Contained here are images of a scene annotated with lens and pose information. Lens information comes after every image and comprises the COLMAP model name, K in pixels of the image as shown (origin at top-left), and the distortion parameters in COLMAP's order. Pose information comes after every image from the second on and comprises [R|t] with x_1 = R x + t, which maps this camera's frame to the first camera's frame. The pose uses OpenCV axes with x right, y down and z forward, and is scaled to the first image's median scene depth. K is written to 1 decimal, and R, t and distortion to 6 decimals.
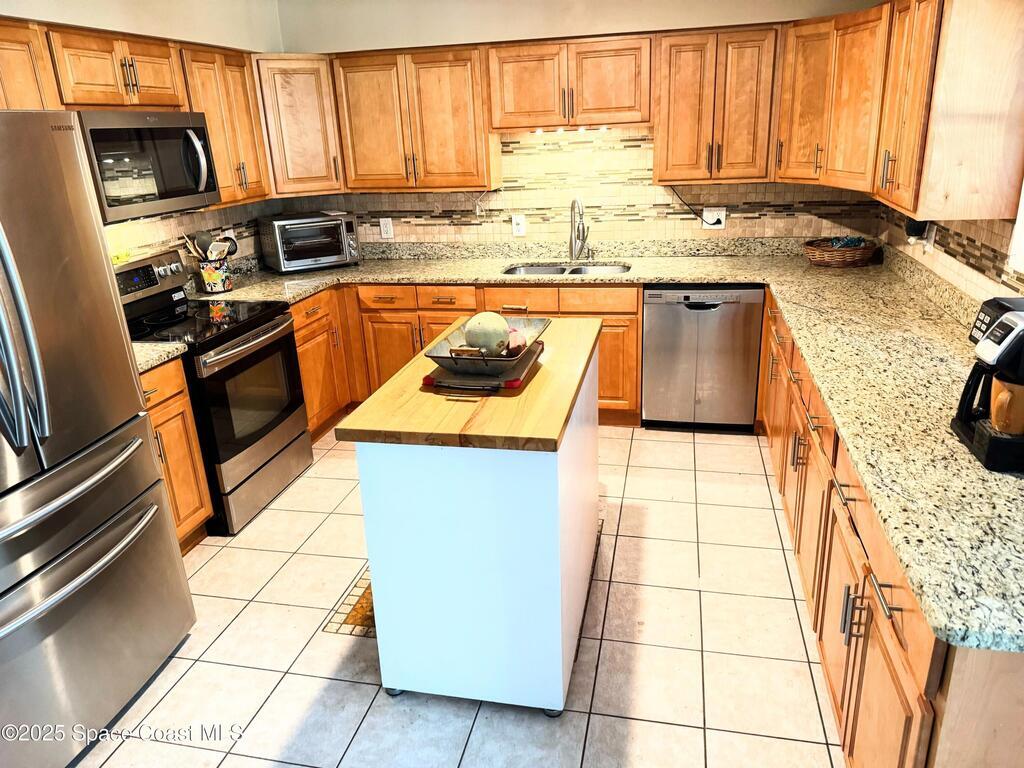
lens RADIAL K [[725.8, 0, 512.0], [0, 725.8, 384.0], [0, 0, 1]] dist [0.173436, -0.306727]
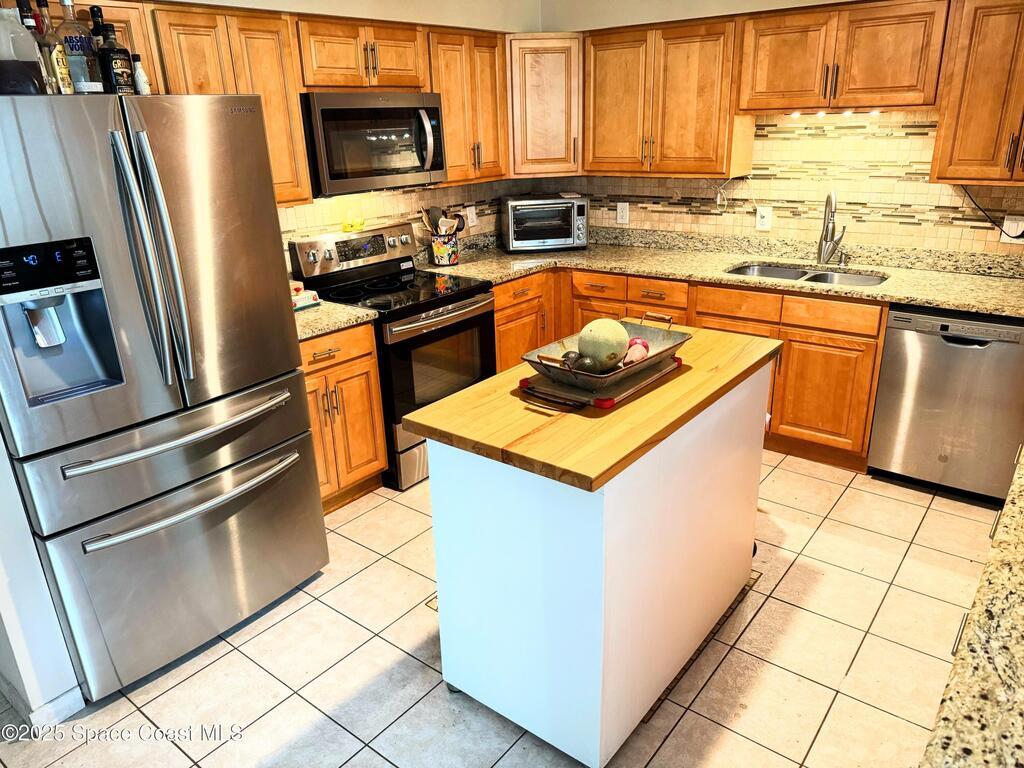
lens RADIAL K [[733.1, 0, 512.0], [0, 733.1, 384.0], [0, 0, 1]] dist [0.082923, -0.097537]
pose [[0.902406, 0.162672, -0.399001, 0.140848], [-0.151136, 0.986663, 0.060442, -0.033529], [0.403512, 0.005760, 0.914956, 0.072675]]
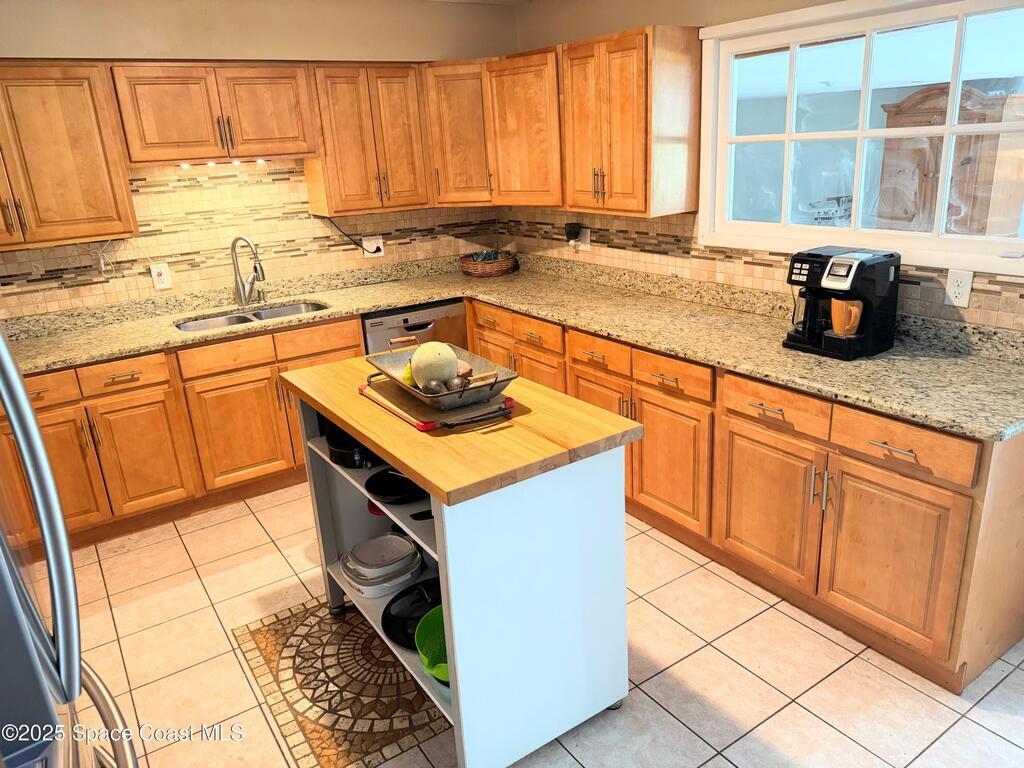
lens RADIAL K [[728.2, 0, 529.0], [0, 728.2, 403.9], [0, 0, 1]] dist [0.022190, -0.051012]
pose [[0.677762, -0.241193, 0.694596, -0.358173], [0.264196, 0.961465, 0.076069, -0.036132], [-0.686177, 0.131953, 0.715367, 0.164328]]
